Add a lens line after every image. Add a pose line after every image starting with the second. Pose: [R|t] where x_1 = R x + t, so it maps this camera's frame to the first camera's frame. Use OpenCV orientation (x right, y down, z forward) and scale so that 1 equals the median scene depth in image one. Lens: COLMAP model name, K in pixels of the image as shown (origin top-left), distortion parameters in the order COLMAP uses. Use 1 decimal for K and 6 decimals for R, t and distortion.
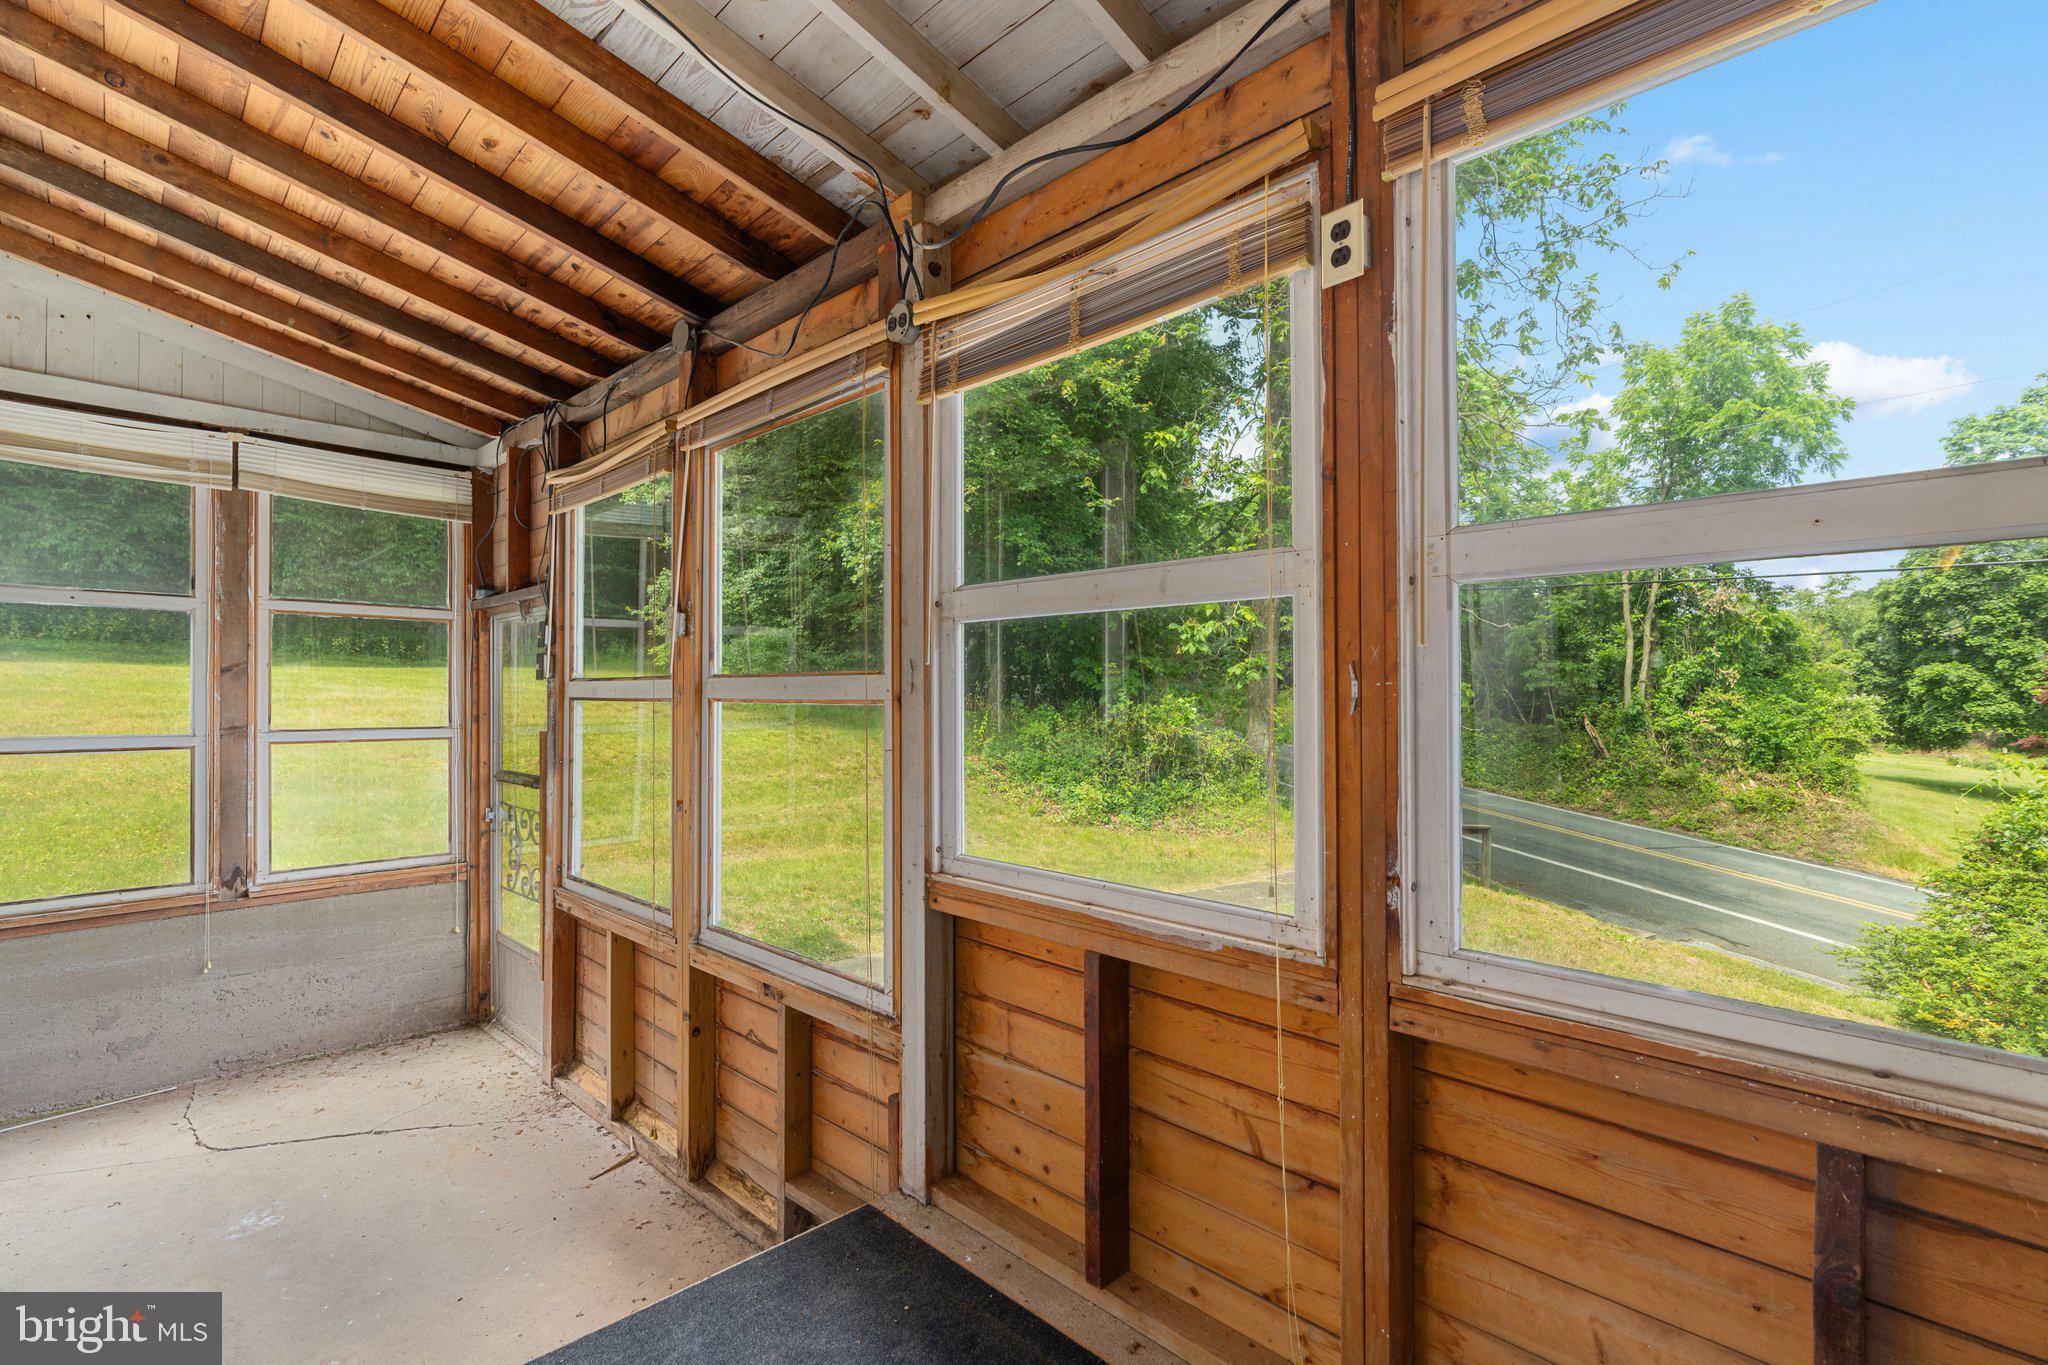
lens RADIAL K [[915.8, 0, 1024.3], [0, 915.8, 668.7], [0, 0, 1]] dist [-0.011635, 0.004973]
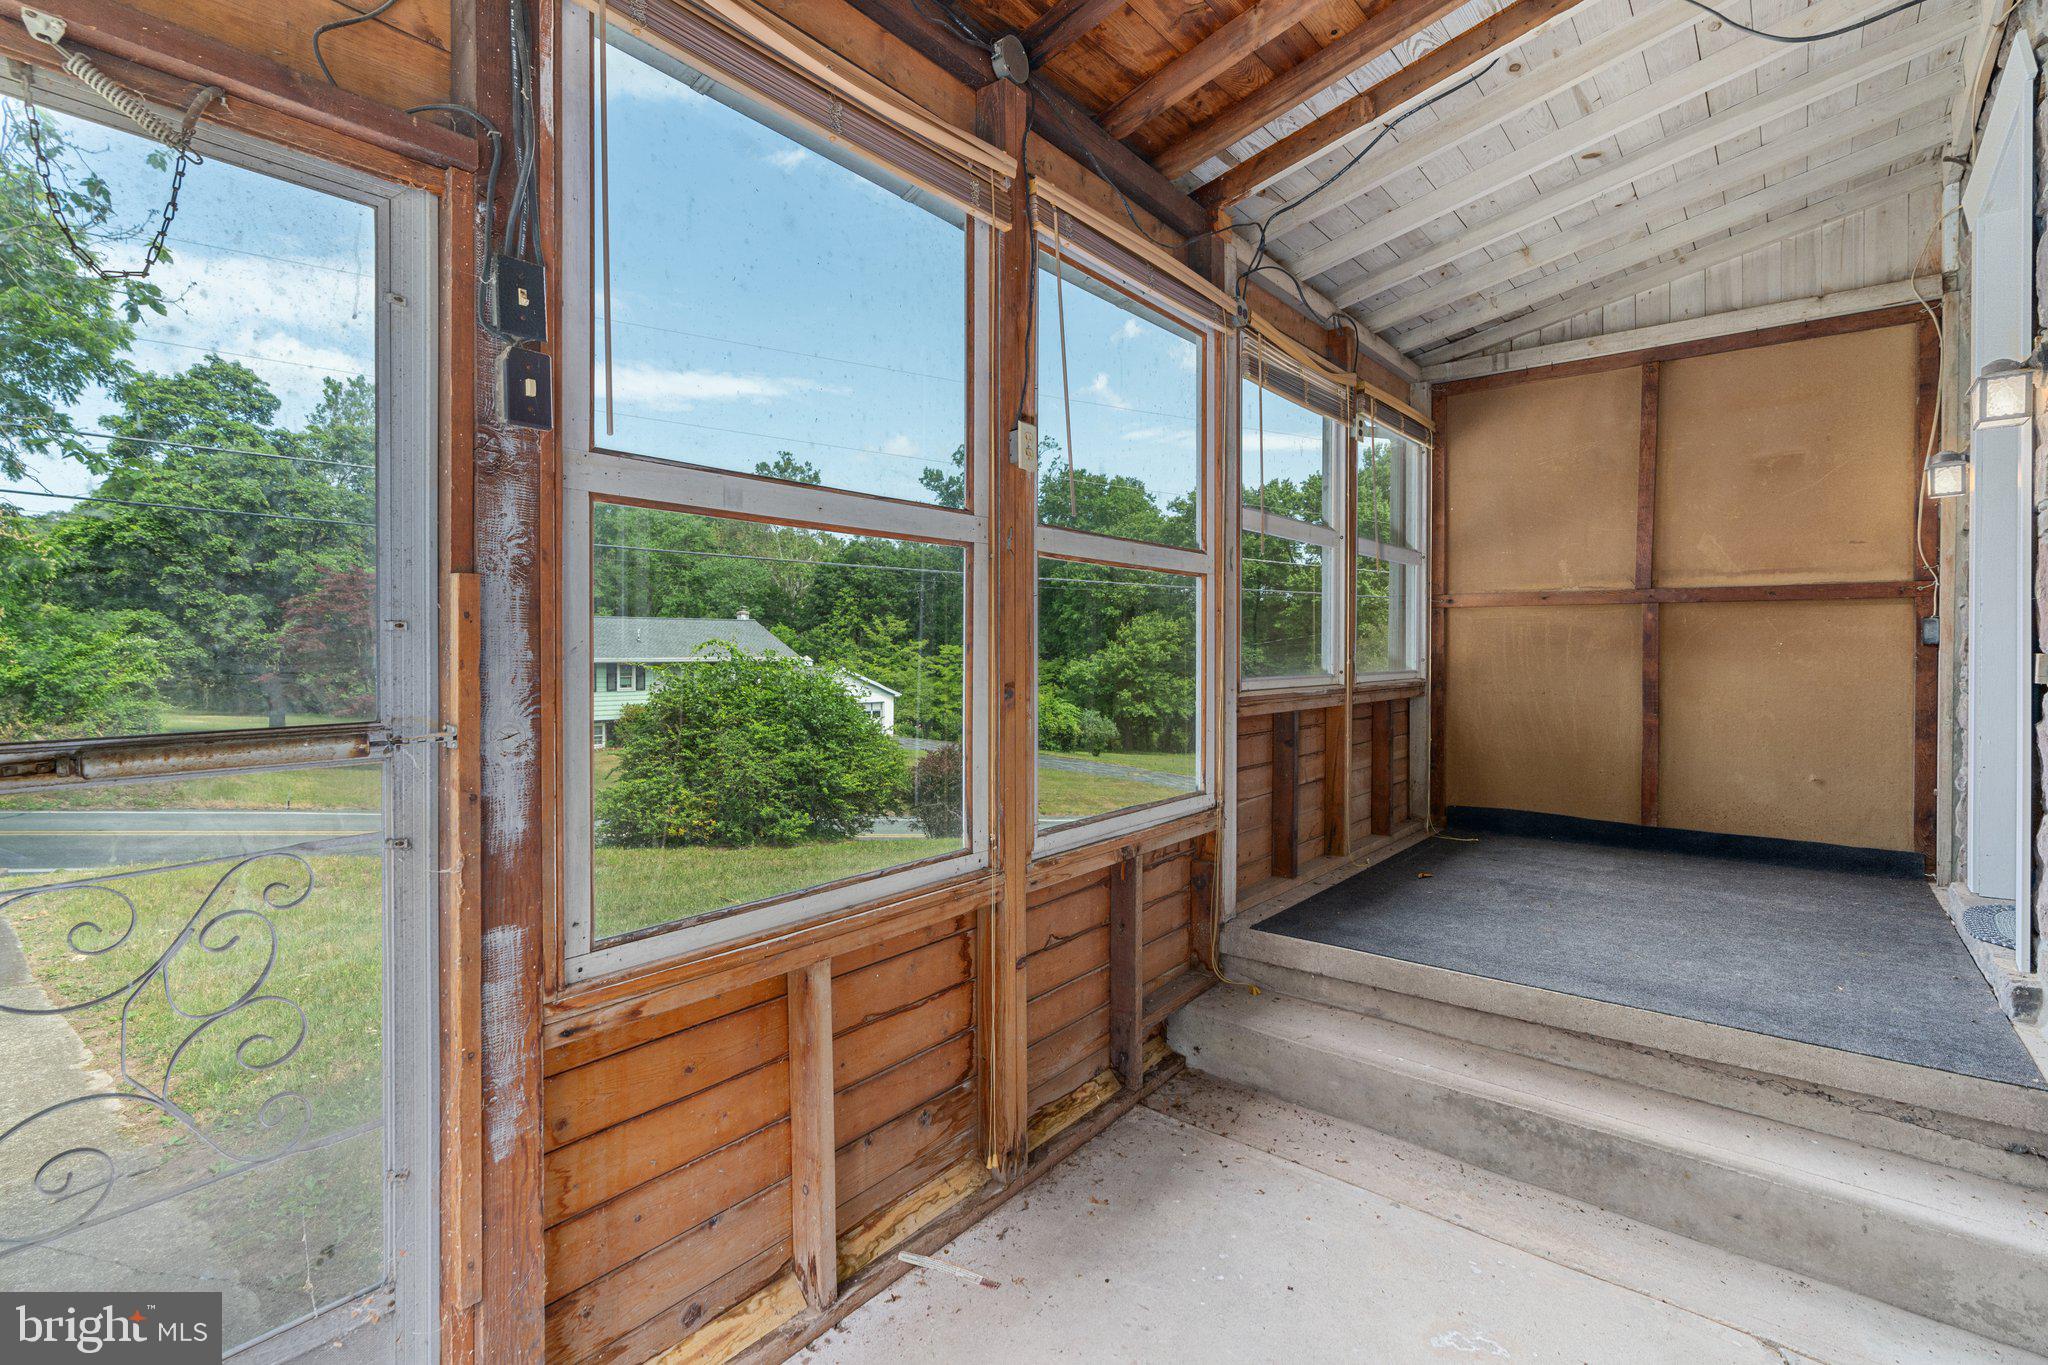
lens RADIAL K [[915.8, 0, 1024.3], [0, 915.8, 668.7], [0, 0, 1]] dist [-0.011635, 0.004973]
pose [[-0.072896, -0.026928, 0.996976, -0.088464], [-0.025396, 0.999361, 0.025135, 0.009401], [-0.997016, -0.023487, -0.073533, 0.084004]]
